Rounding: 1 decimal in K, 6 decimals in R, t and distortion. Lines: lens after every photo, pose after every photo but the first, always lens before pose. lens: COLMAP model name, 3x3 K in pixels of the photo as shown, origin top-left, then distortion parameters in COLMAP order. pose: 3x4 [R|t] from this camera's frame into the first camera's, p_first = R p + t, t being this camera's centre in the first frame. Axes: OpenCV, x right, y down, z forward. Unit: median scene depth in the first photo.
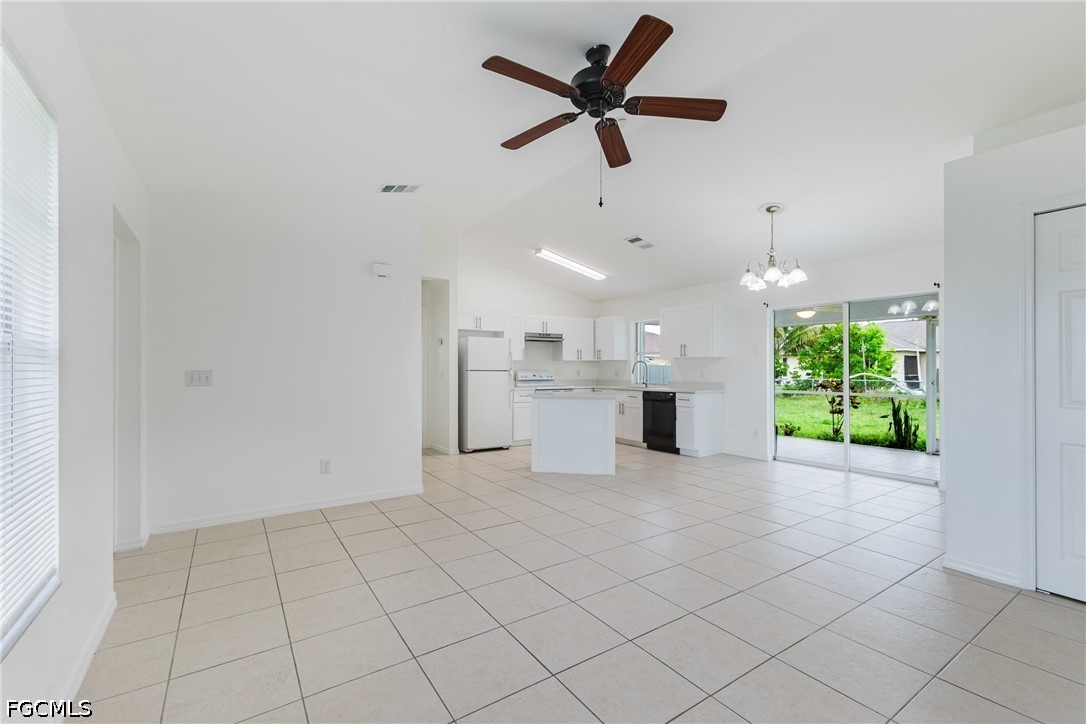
lens RADIAL K [[474.3, 0, 539.2], [0, 474.3, 362.8], [0, 0, 1]] dist [0.011076, -0.000323]
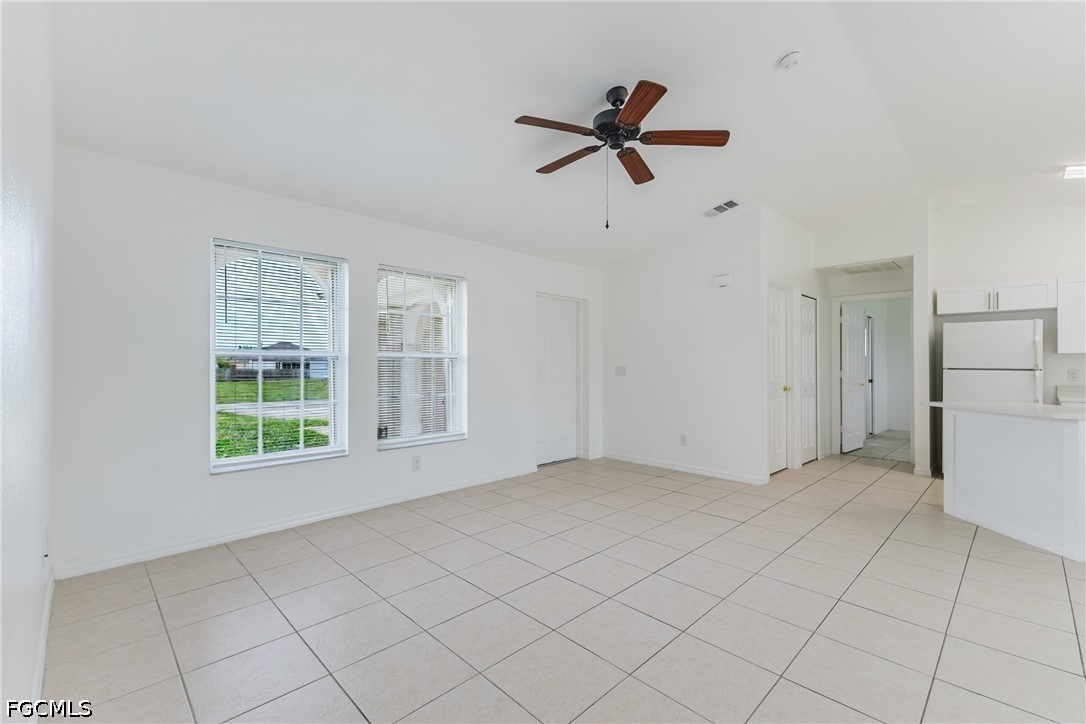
lens RADIAL K [[472.1, 0, 543.0], [0, 472.1, 362.0], [0, 0, 1]] dist [0.014157, -0.000049]
pose [[0.189991, -0.007372, -0.981758, 0.405845], [0.008761, 0.999945, -0.005813, 0.003594], [0.981747, -0.007497, 0.190045, 0.202753]]
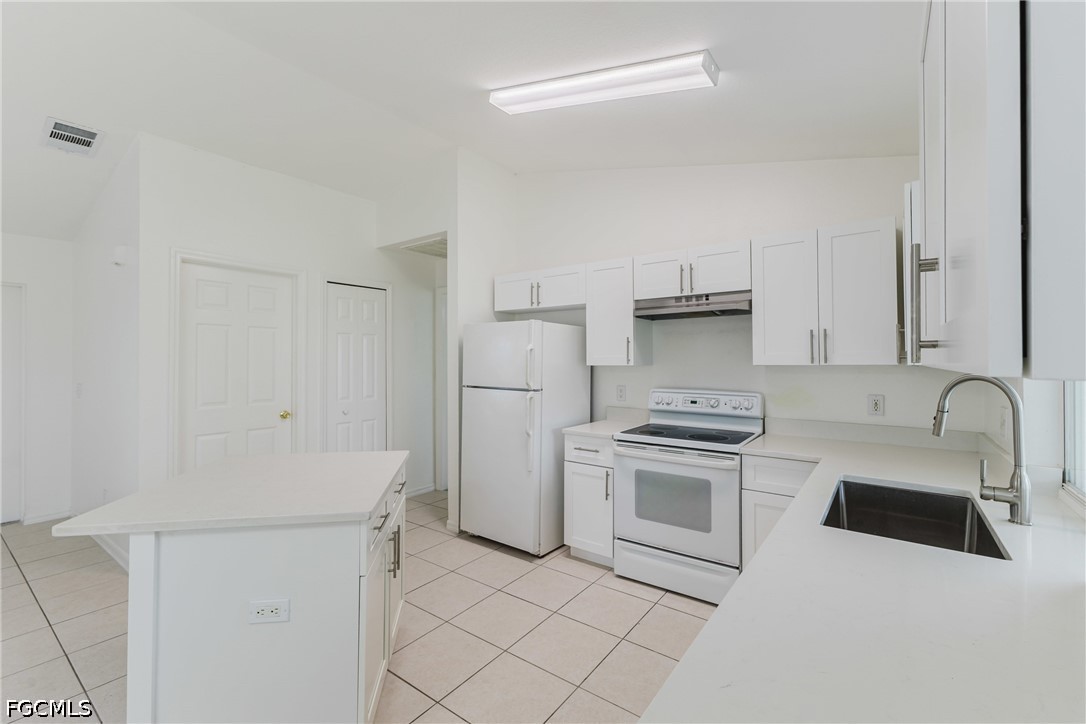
lens RADIAL K [[464.2, 0, 544.4], [0, 464.2, 356.7], [0, 0, 1]] dist [0.008523, -0.000089]
pose [[0.341386, -0.006308, -0.939902, 0.332939], [0.015419, 0.999881, -0.001110, -0.013583], [0.939797, -0.014113, 0.341442, 0.776825]]
